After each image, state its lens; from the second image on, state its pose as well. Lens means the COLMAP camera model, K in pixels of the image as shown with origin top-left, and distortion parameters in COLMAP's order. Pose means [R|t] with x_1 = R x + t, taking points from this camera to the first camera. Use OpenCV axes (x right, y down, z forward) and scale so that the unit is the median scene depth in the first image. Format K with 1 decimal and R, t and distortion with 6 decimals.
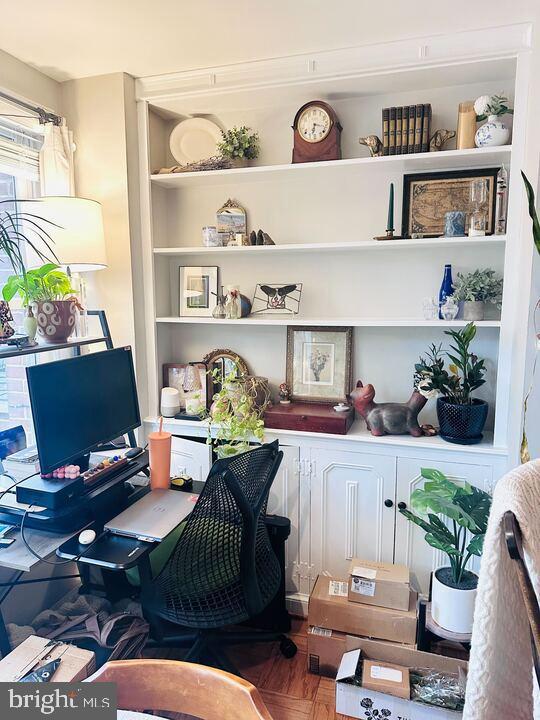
lens RADIAL K [[503.3, 0, 273.9], [0, 503.3, 365.5], [0, 0, 1]] dist [0.036032, -0.035196]
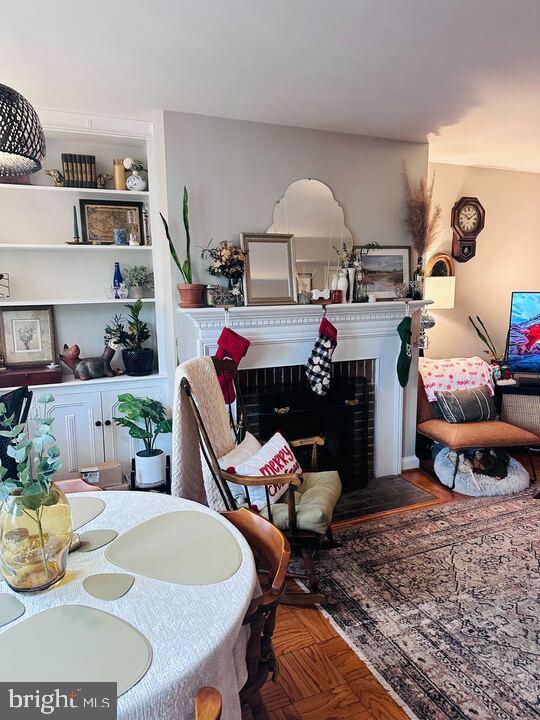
lens RADIAL K [[503.3, 0, 268.0], [0, 503.3, 359.5], [0, 0, 1]] dist [0.036032, -0.035196]
pose [[0.760270, -0.106005, 0.640900, -0.326903], [0.099587, 0.993953, 0.046265, 0.067301], [-0.641928, 0.028651, 0.766229, -0.462895]]
